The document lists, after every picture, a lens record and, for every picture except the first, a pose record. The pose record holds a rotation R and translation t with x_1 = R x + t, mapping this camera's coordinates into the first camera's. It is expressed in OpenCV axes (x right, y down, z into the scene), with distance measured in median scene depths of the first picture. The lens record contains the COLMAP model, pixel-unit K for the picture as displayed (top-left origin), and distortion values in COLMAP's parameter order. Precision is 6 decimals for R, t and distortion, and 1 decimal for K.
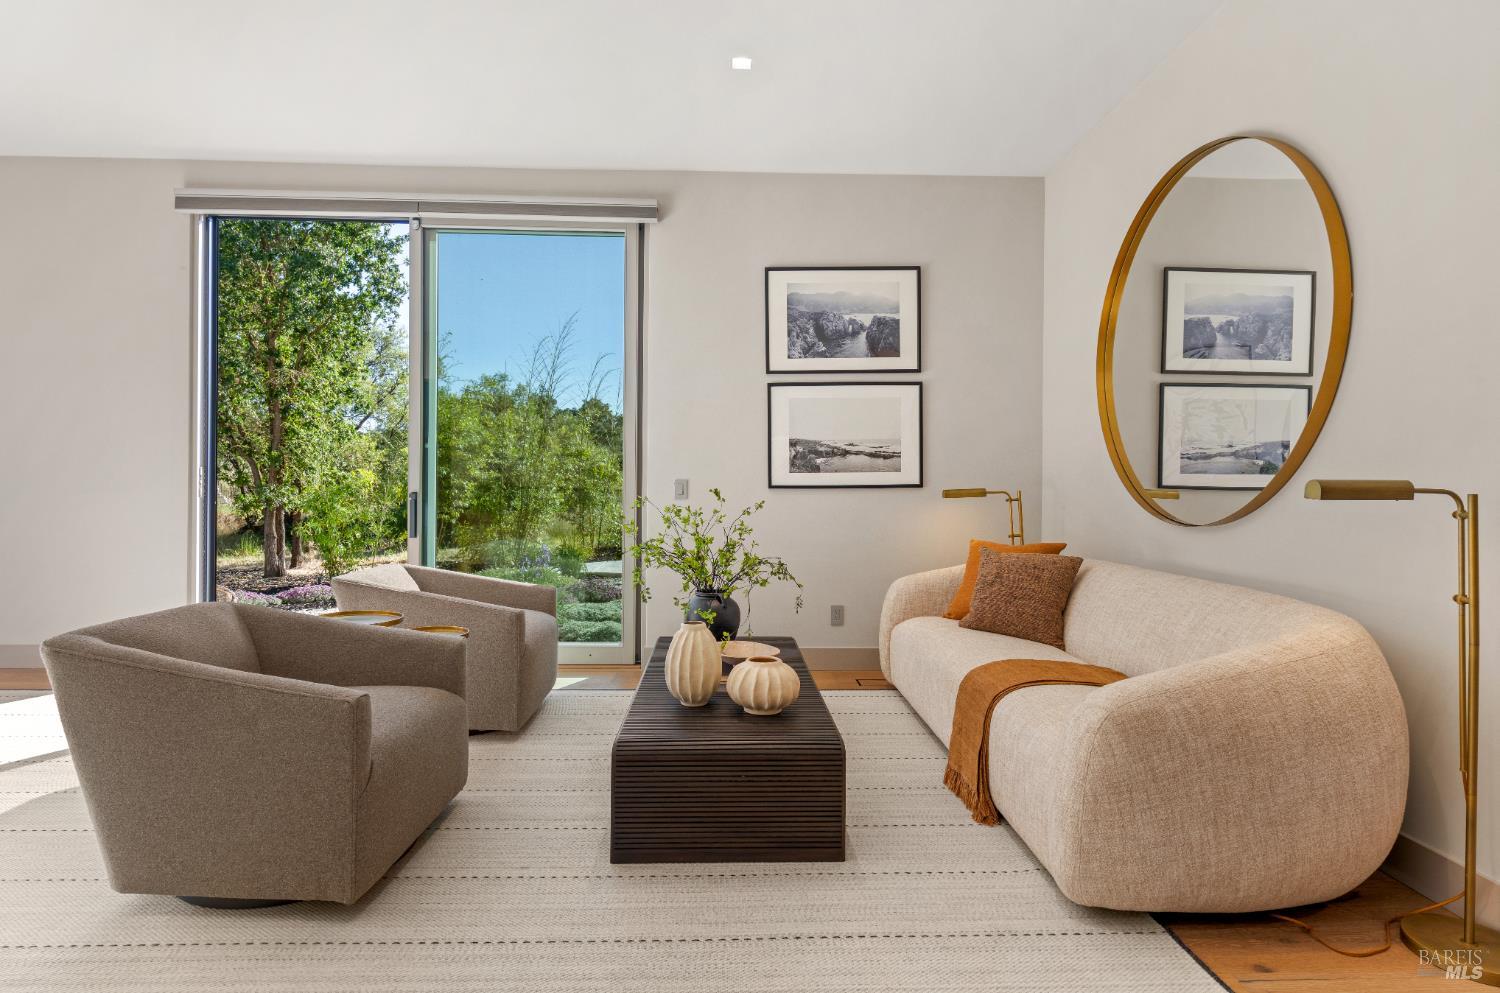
lens RADIAL K [[752.3, 0, 750.0], [0, 752.3, 496.5], [0, 0, 1]] dist [0.015973, -0.000177]
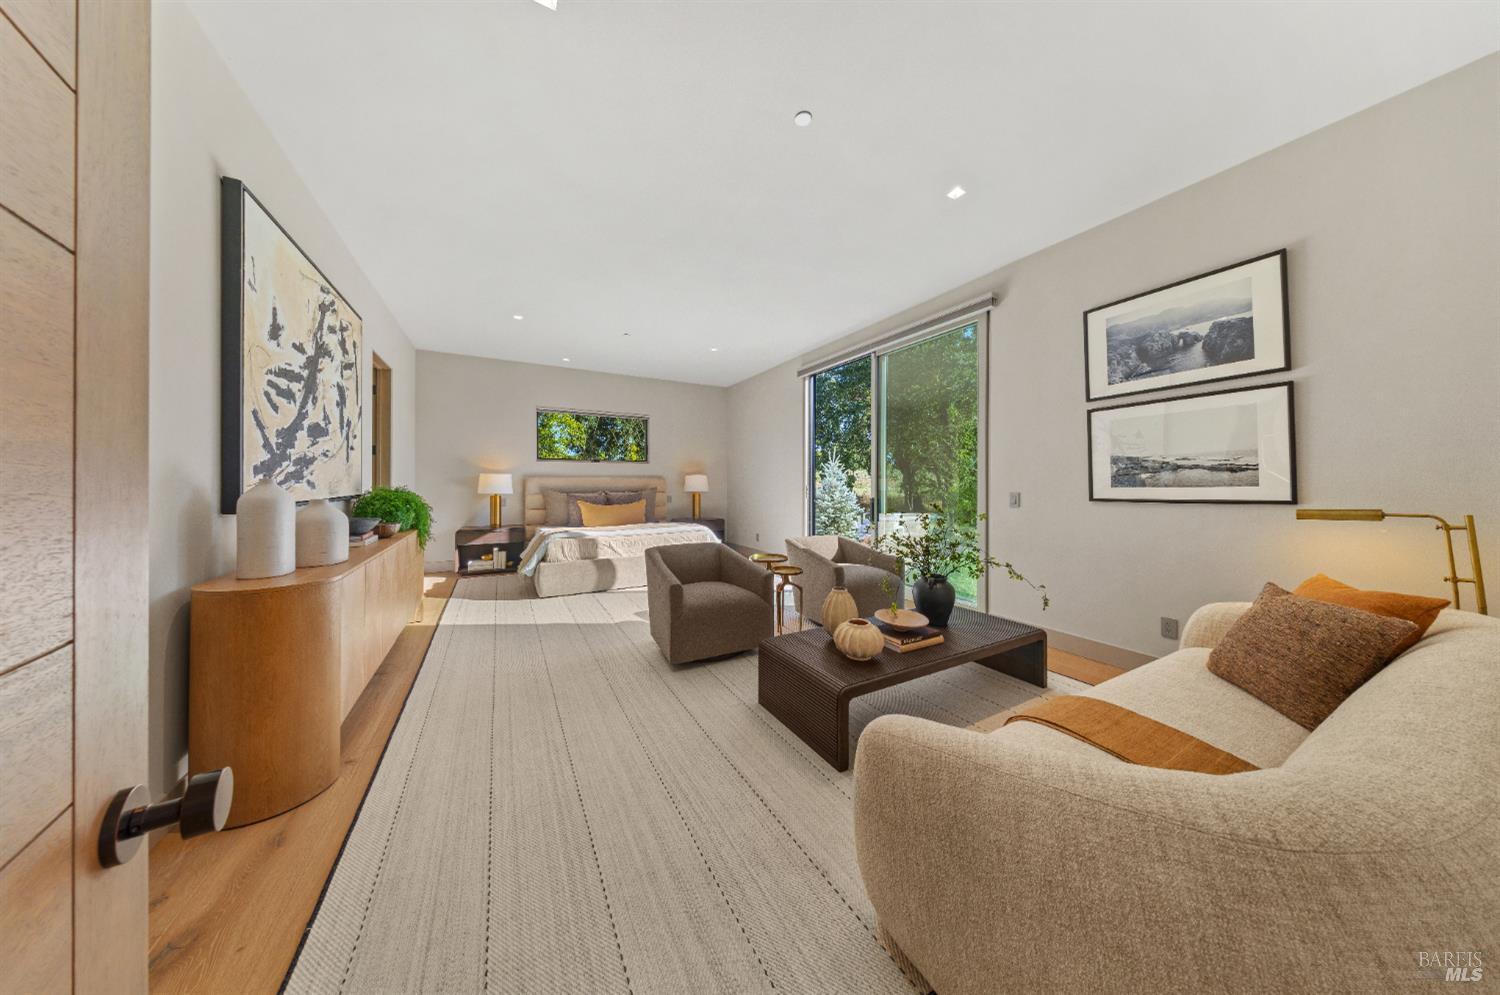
lens RADIAL K [[444.0, 0, 749.5], [0, 444.0, 484.9], [0, 0, 1]] dist [-0.001019, -0.000098]
pose [[0.459149, -0.004547, -0.888348, 0.390858], [-0.006990, 0.999937, -0.008731, -0.025617], [0.888332, 0.010218, 0.459088, 0.225252]]
